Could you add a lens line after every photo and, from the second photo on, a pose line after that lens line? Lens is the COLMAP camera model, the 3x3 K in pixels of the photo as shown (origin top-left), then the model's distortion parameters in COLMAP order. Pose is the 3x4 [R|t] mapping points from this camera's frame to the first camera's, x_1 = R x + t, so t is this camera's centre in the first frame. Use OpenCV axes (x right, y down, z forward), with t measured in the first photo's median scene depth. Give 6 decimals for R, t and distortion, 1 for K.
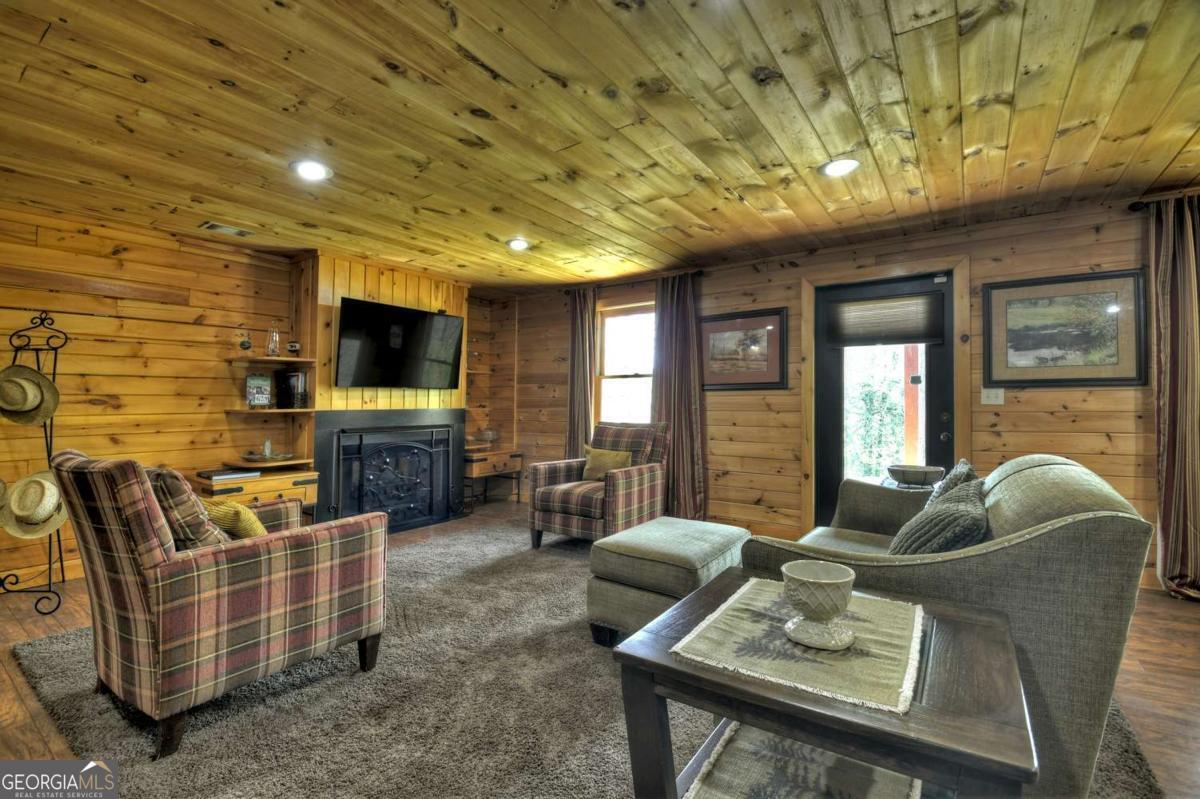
lens RADIAL K [[527.3, 0, 594.1], [0, 527.3, 407.6], [0, 0, 1]] dist [0.003589, -0.004817]
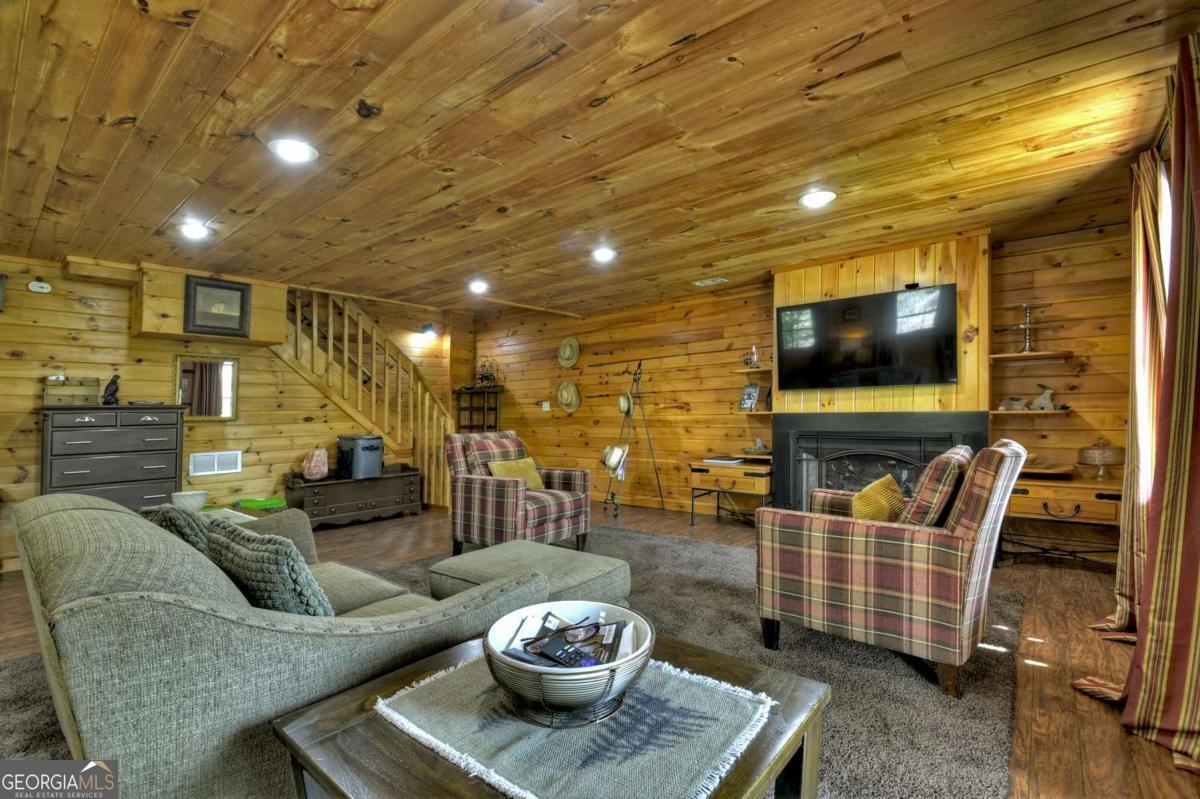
lens RADIAL K [[527.3, 0, 594.1], [0, 527.3, 407.6], [0, 0, 1]] dist [0.003589, -0.004817]
pose [[-0.067759, 0.000978, -0.997701, 0.587727], [0.009075, 0.999959, 0.000364, -0.009837], [0.997660, -0.009030, -0.067765, 0.661771]]
